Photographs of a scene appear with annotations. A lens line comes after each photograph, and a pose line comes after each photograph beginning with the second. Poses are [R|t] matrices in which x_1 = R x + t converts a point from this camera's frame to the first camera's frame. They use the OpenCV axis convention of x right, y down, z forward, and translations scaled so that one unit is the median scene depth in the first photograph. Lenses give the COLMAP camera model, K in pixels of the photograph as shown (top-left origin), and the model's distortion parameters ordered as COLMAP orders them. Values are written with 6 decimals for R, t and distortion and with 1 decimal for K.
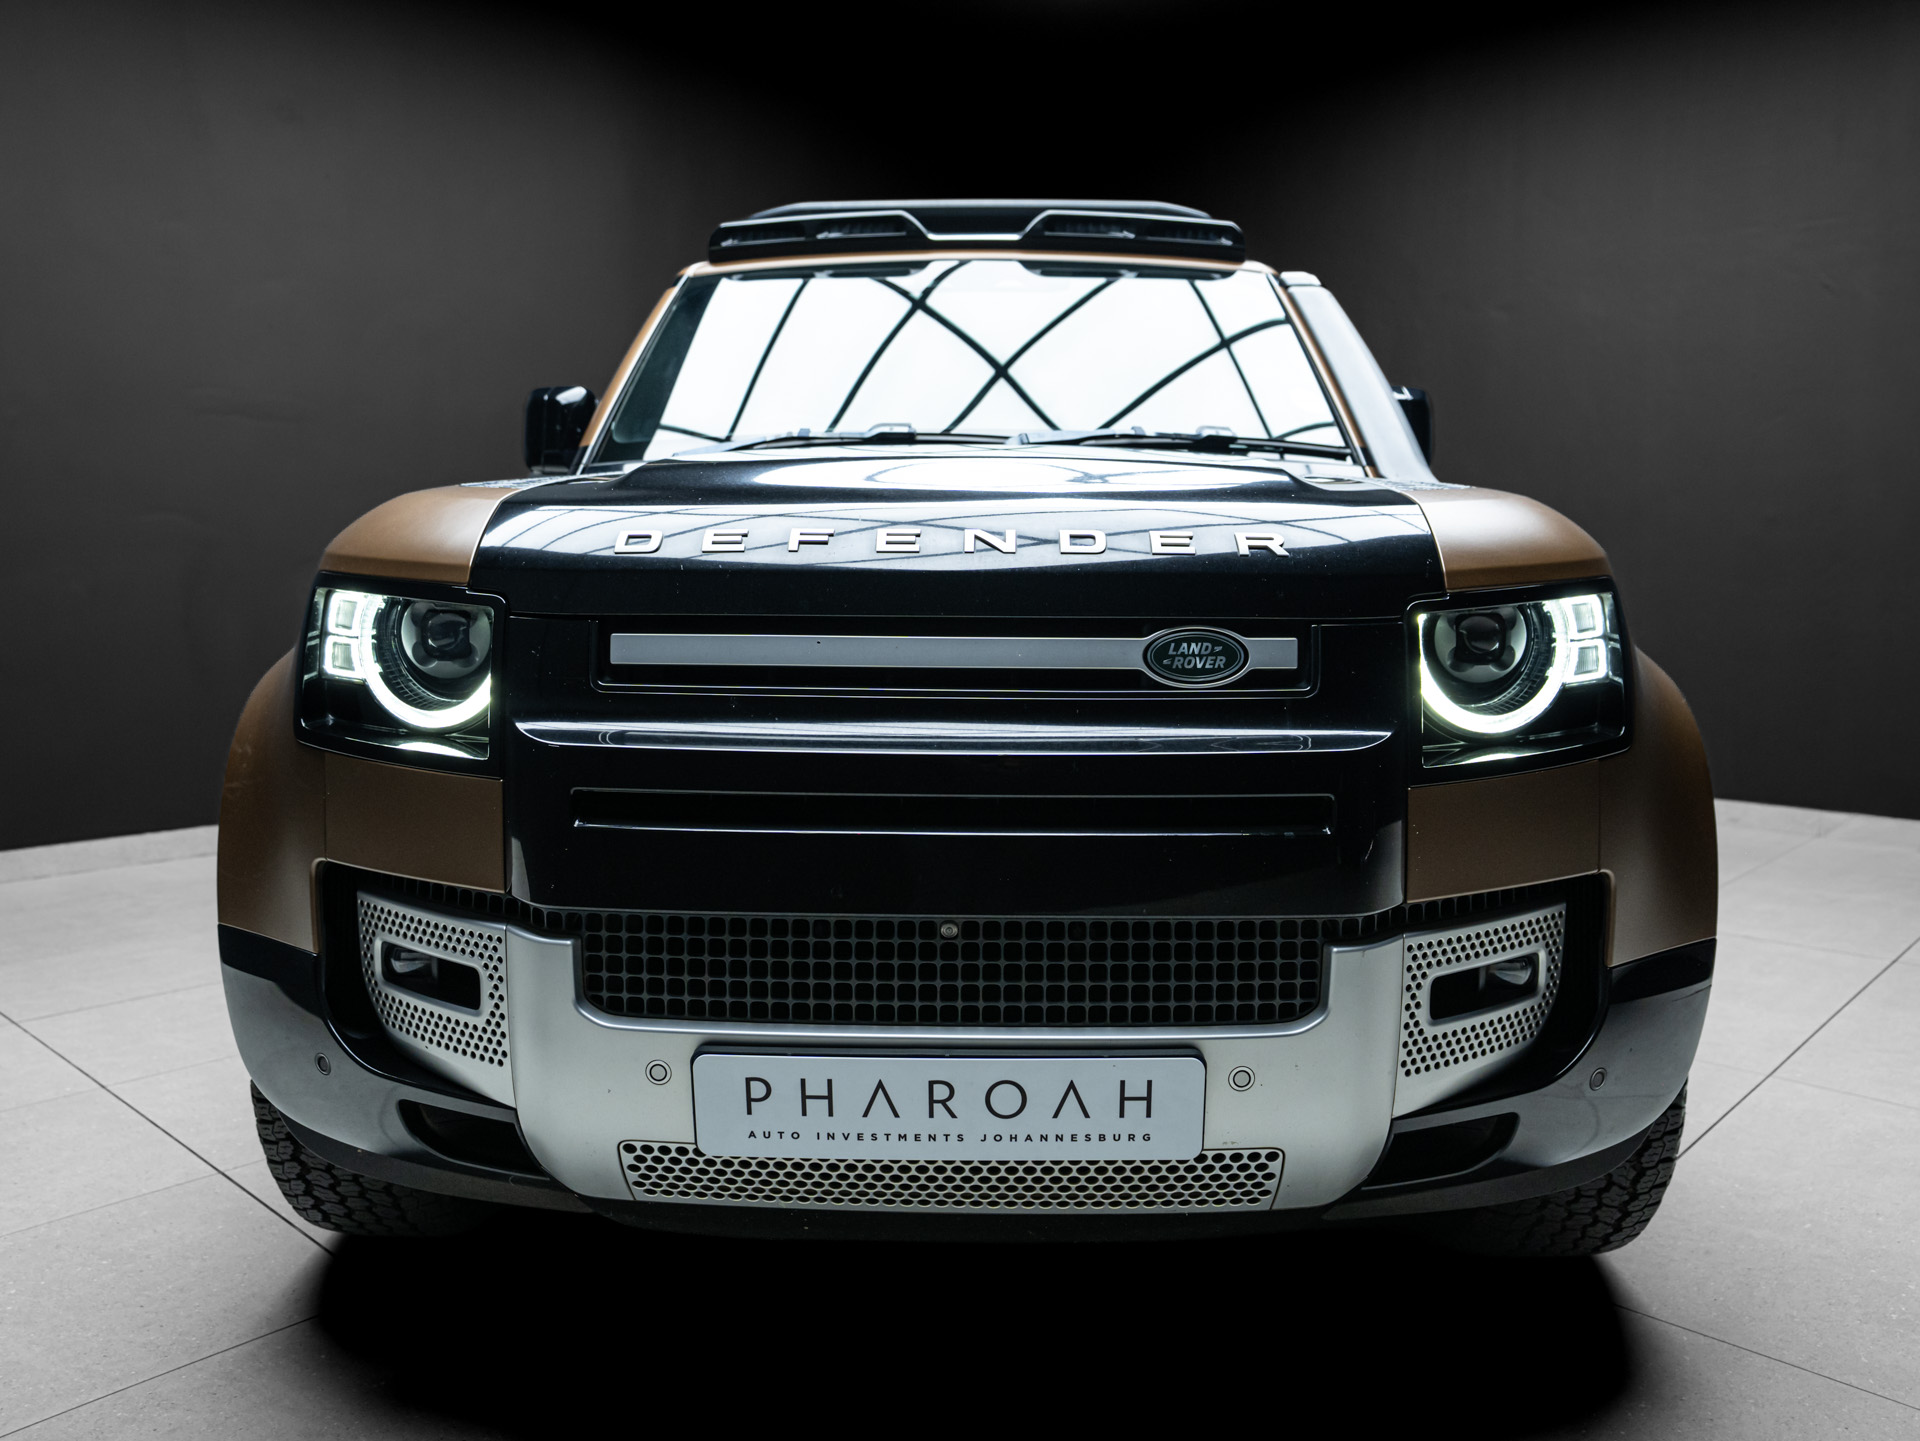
lens RADIAL K [[1401.5, 0, 979.5], [0, 1401.5, 717.5], [0, 0, 1]] dist [-0.016769, 0.045749]
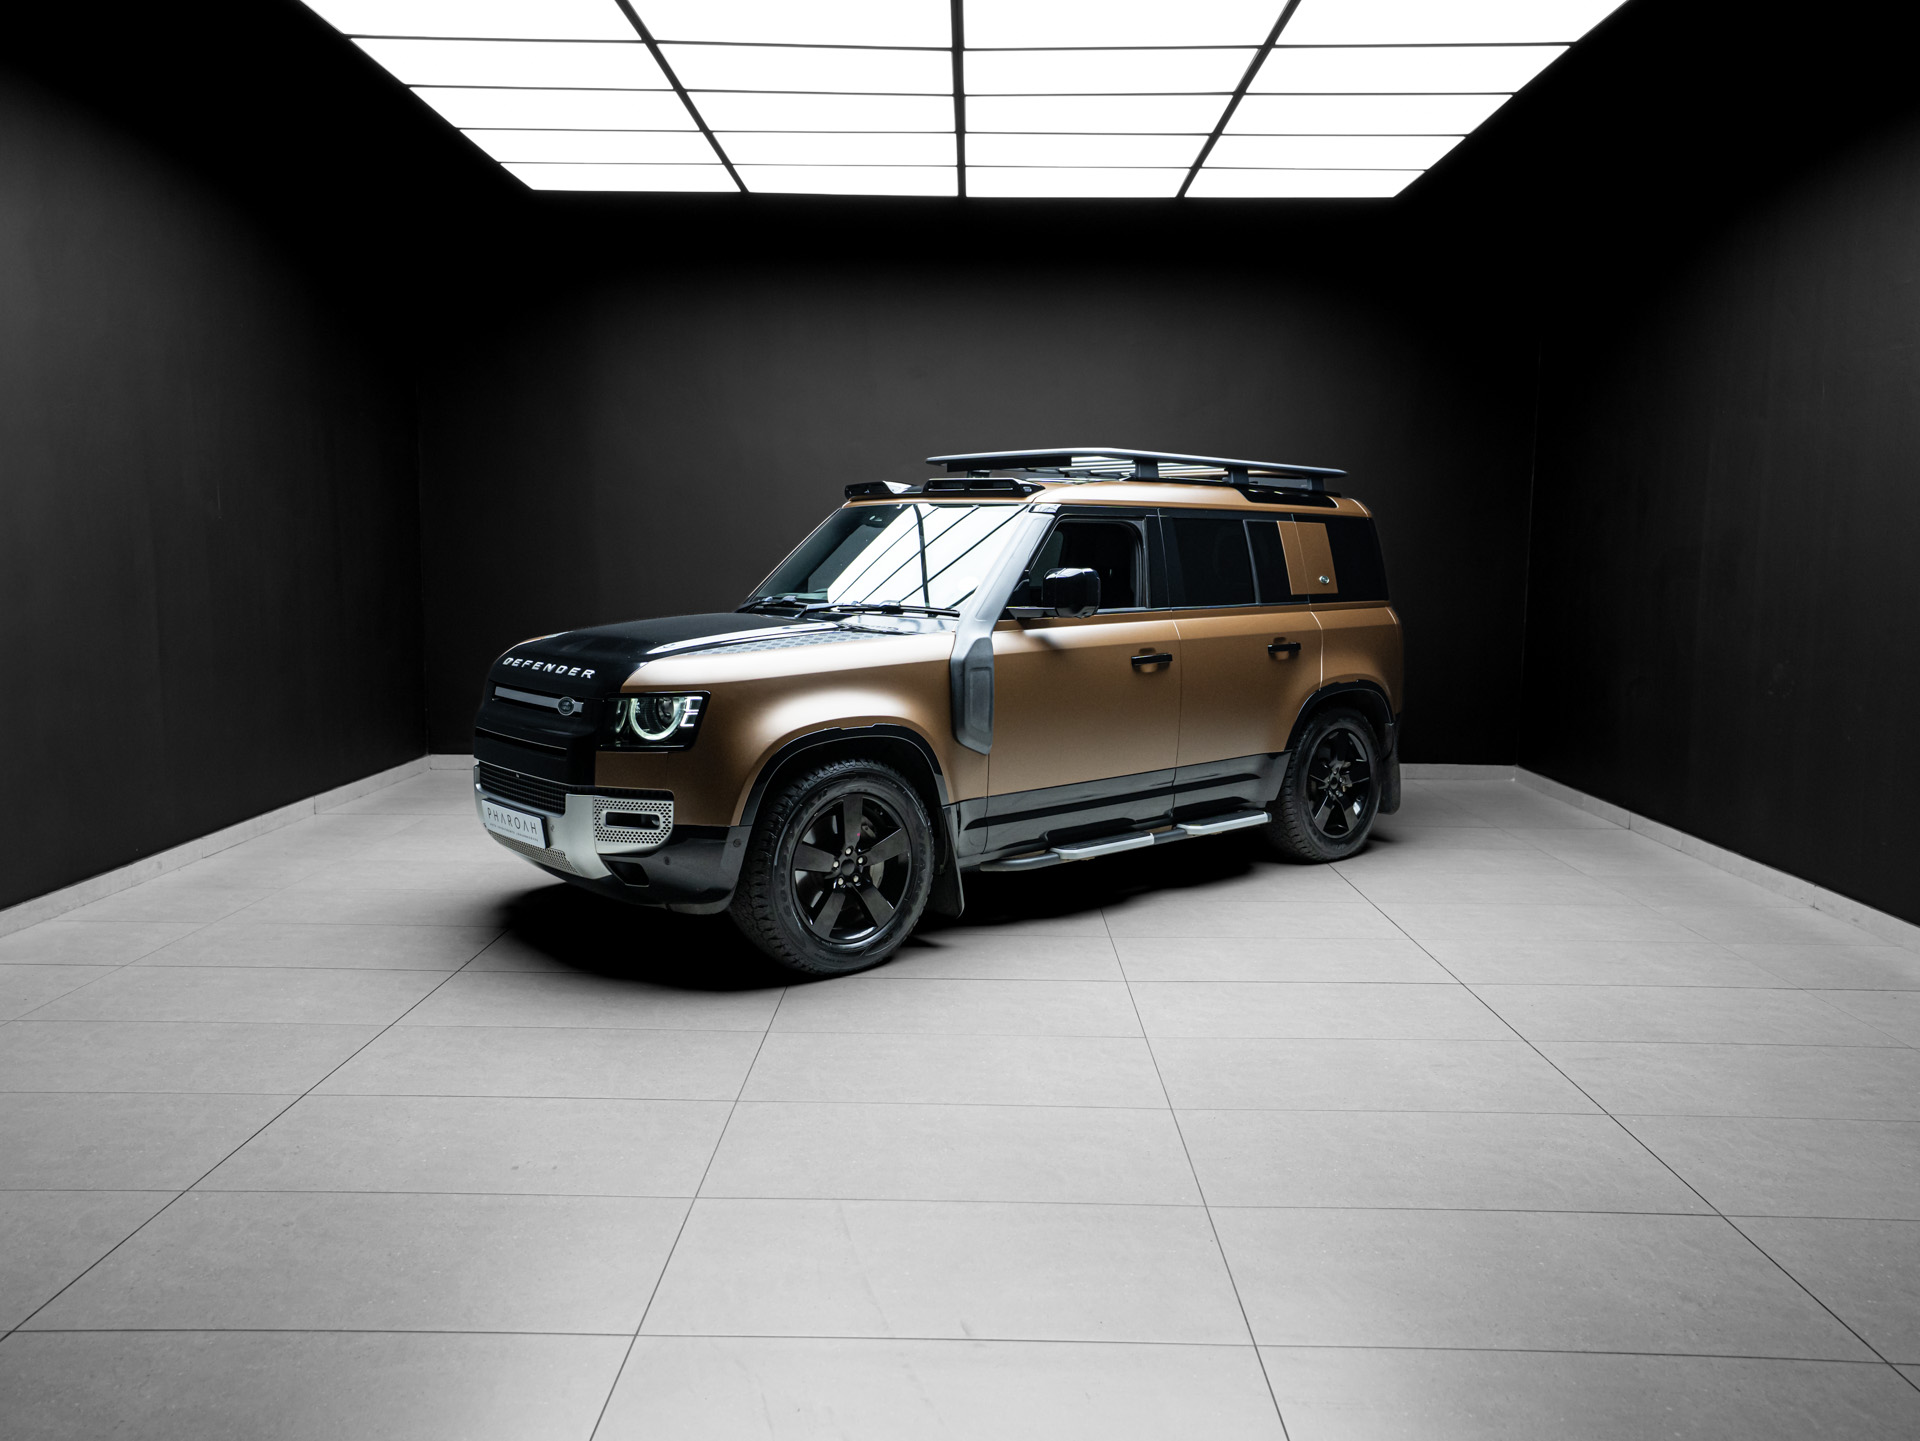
lens RADIAL K [[1454.9, 0, 960.0], [0, 1454.9, 720.5], [0, 0, 1]] dist [-0.023132, 0.057223]
pose [[0.677355, 0.089191, -0.730230, 3.317273], [-0.086955, 0.995372, 0.040917, -0.231361], [0.730500, 0.035782, 0.681975, -0.696818]]
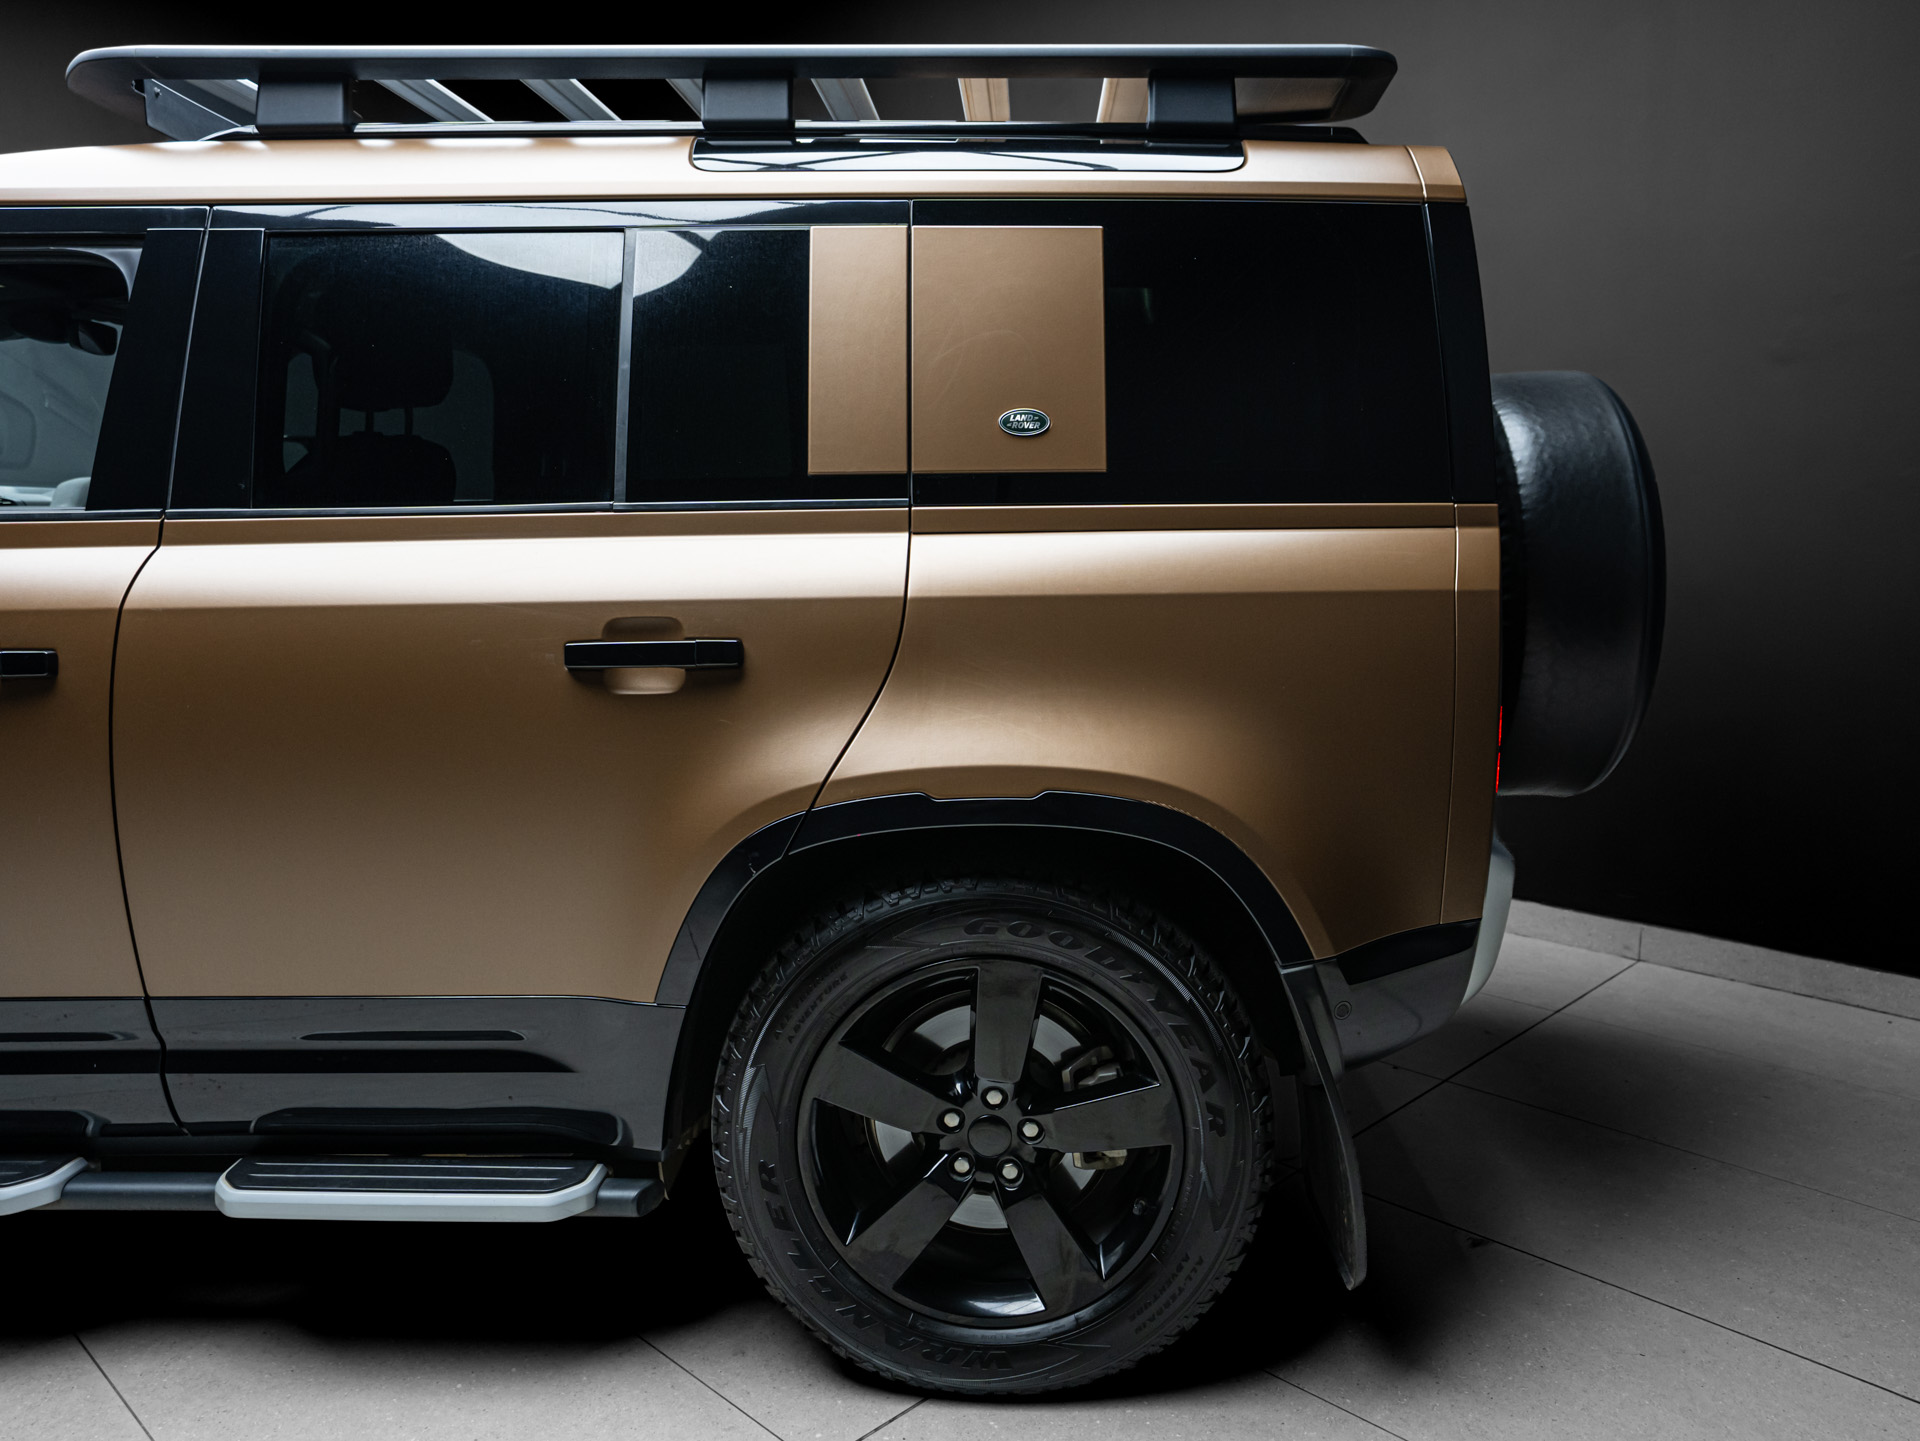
lens RADIAL K [[1454.9, 0, 960.0], [0, 1454.9, 720.5], [0, 0, 1]] dist [-0.023132, 0.057223]
pose [[-0.028034, 0.147825, -0.988616, 1.984091], [-0.102695, 0.983346, 0.149949, -0.523233], [0.994318, 0.105729, -0.012387, 3.395729]]
